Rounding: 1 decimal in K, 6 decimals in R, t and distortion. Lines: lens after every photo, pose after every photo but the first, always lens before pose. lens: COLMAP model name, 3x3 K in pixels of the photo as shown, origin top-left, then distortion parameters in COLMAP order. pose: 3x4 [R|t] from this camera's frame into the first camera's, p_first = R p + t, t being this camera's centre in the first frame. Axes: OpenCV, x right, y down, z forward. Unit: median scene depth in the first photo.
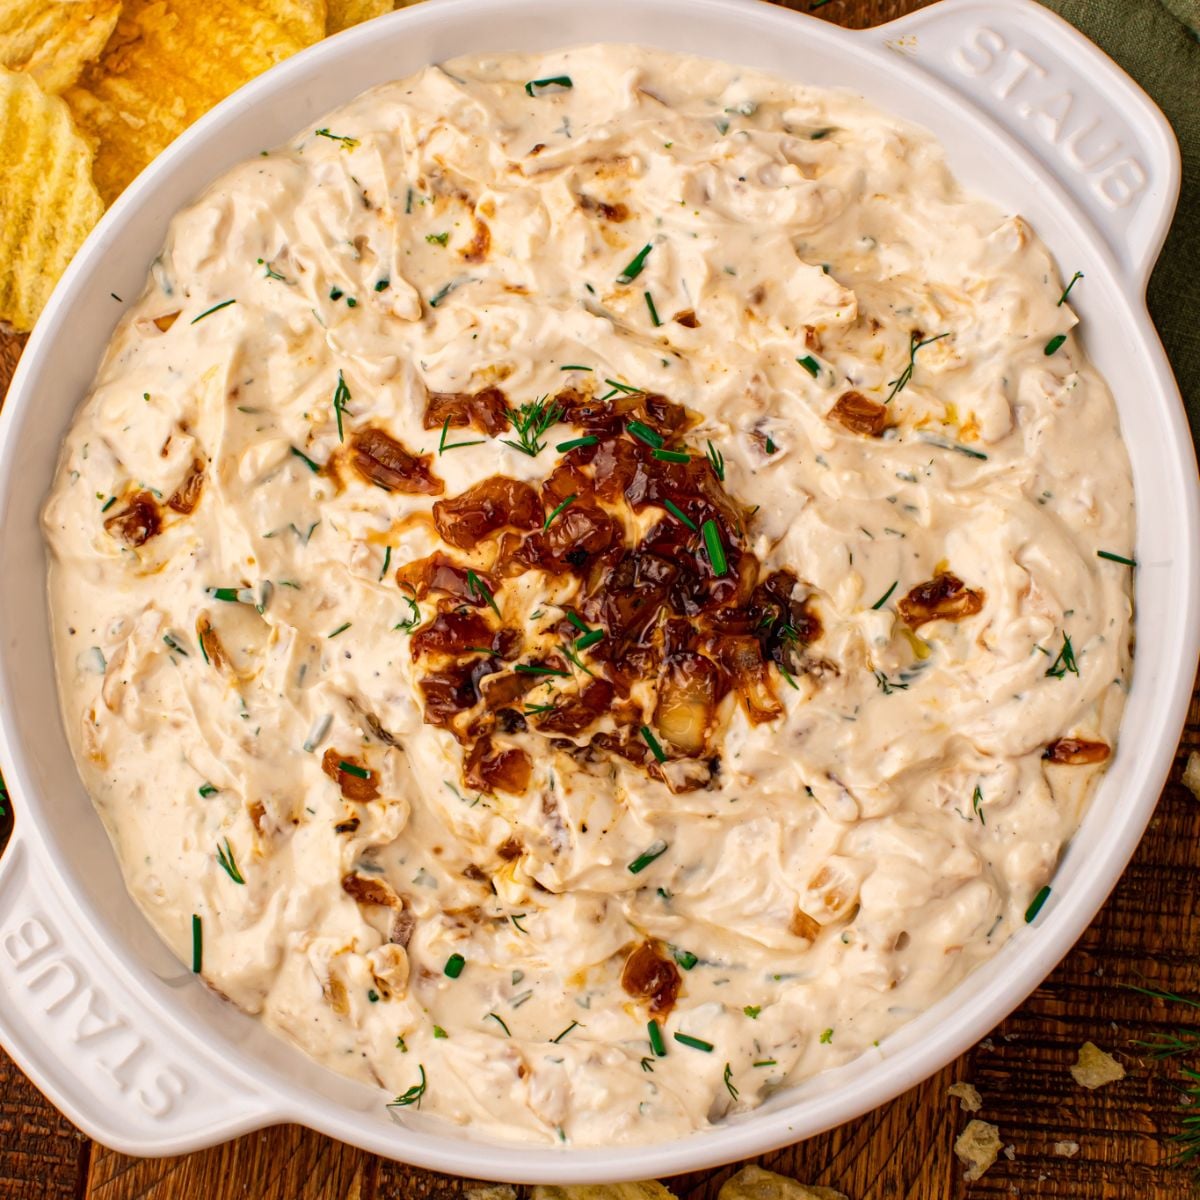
lens RADIAL K [[3138.2, 0, 600.0], [0, 3138.2, 600.0], [0, 0, 1]] dist [-0.256139, -0.039990]
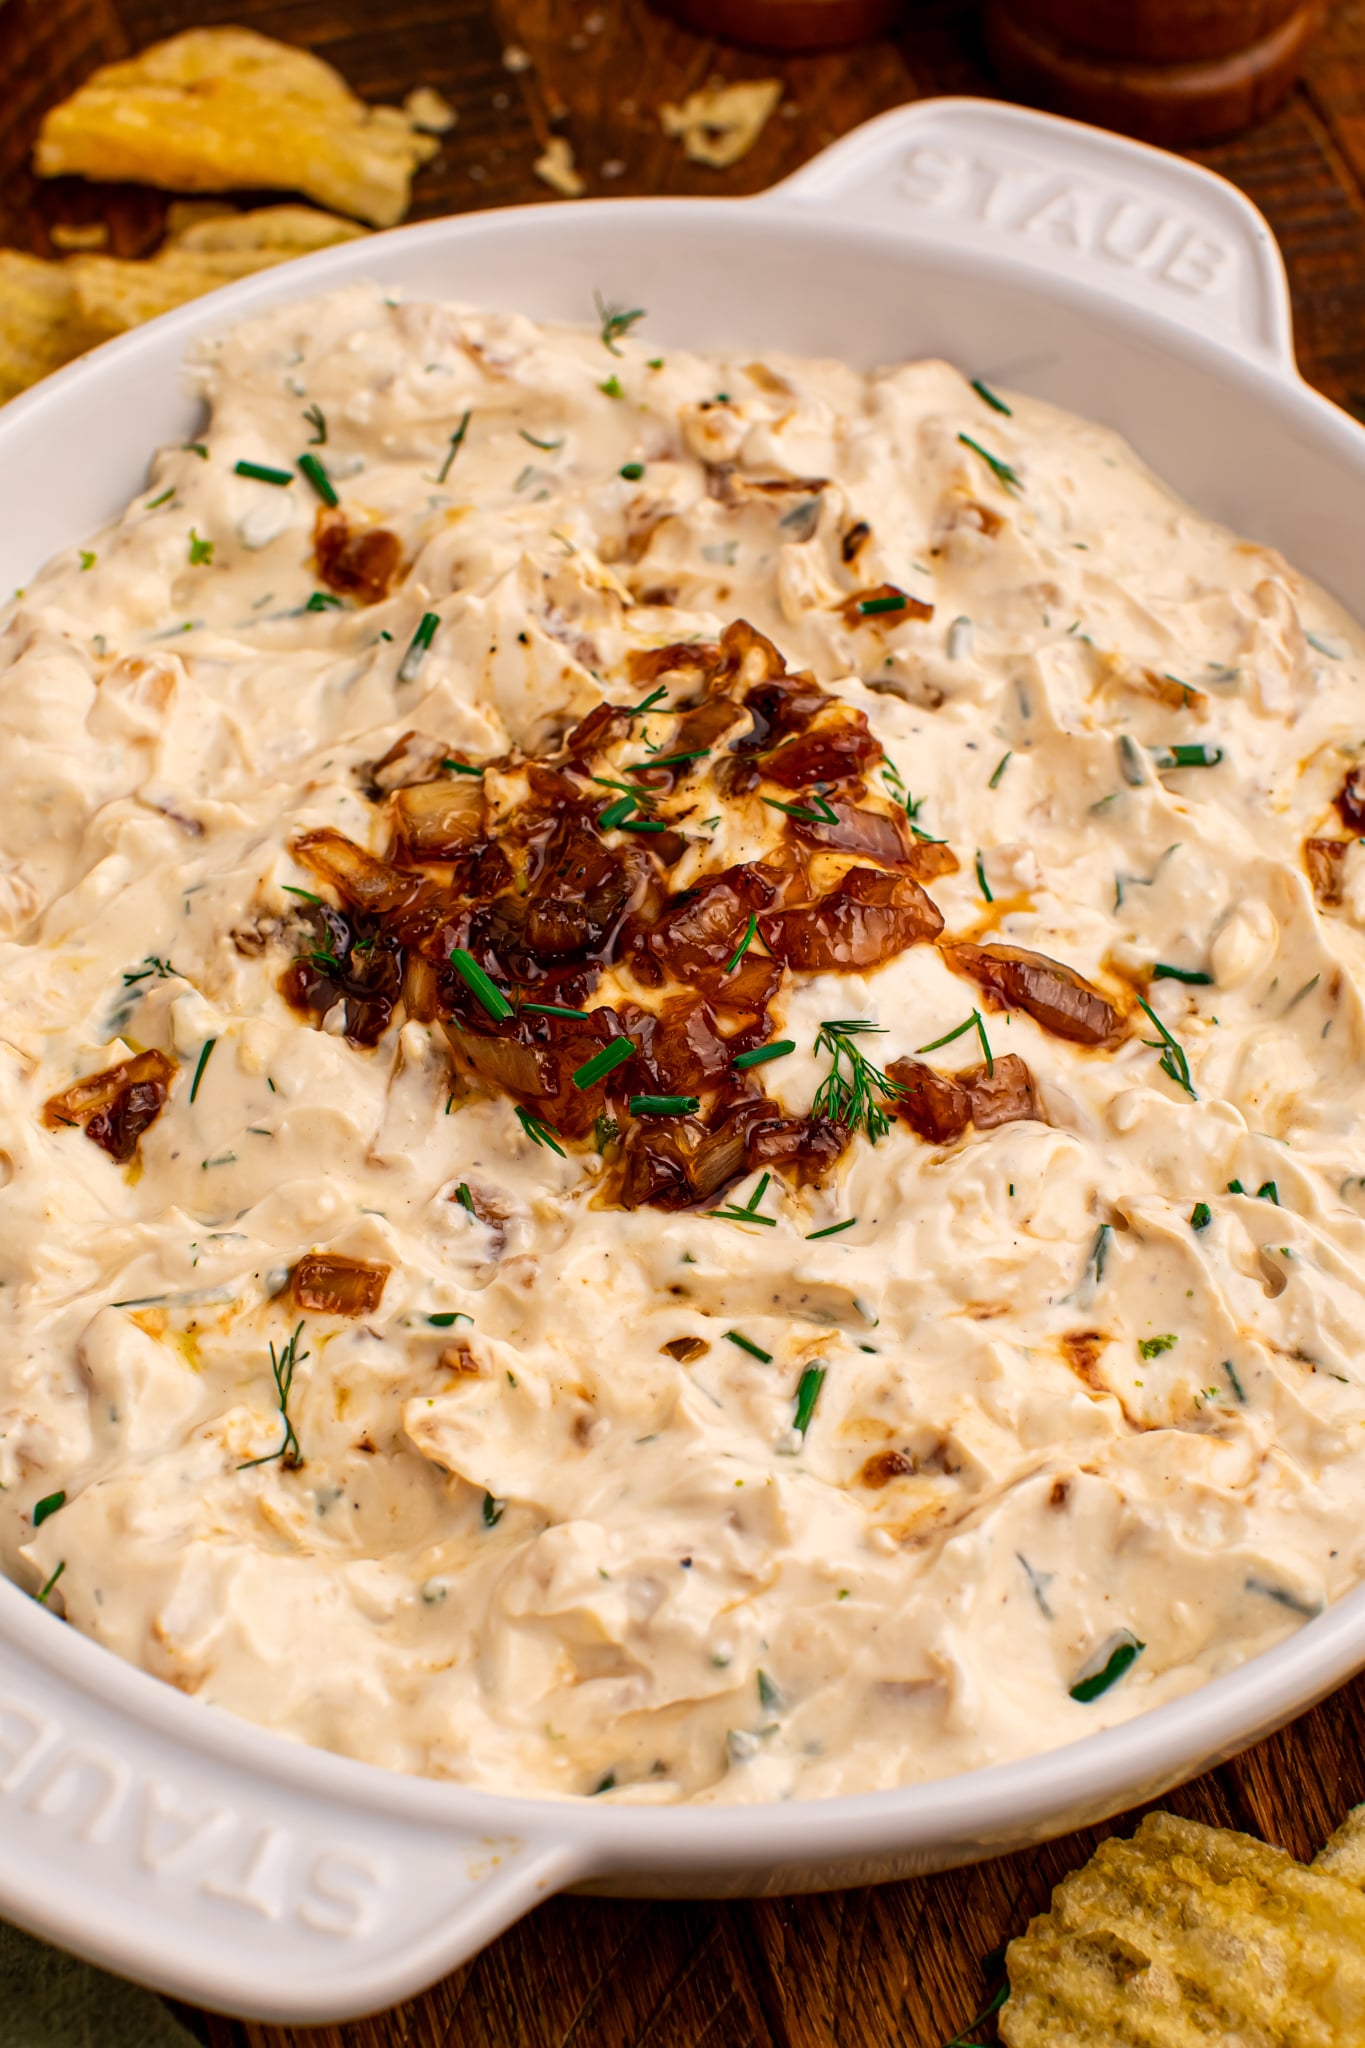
lens RADIAL K [[4154.1, 0, 709.7], [0, 4154.1, 1026.1], [0, 0, 1]] dist [-0.277008, 0.017965]
pose [[-0.921650, 0.339309, -0.188230, 0.148270], [-0.369368, -0.618599, 0.693472, -0.587741], [0.118862, 0.708664, 0.695461, 0.448862]]
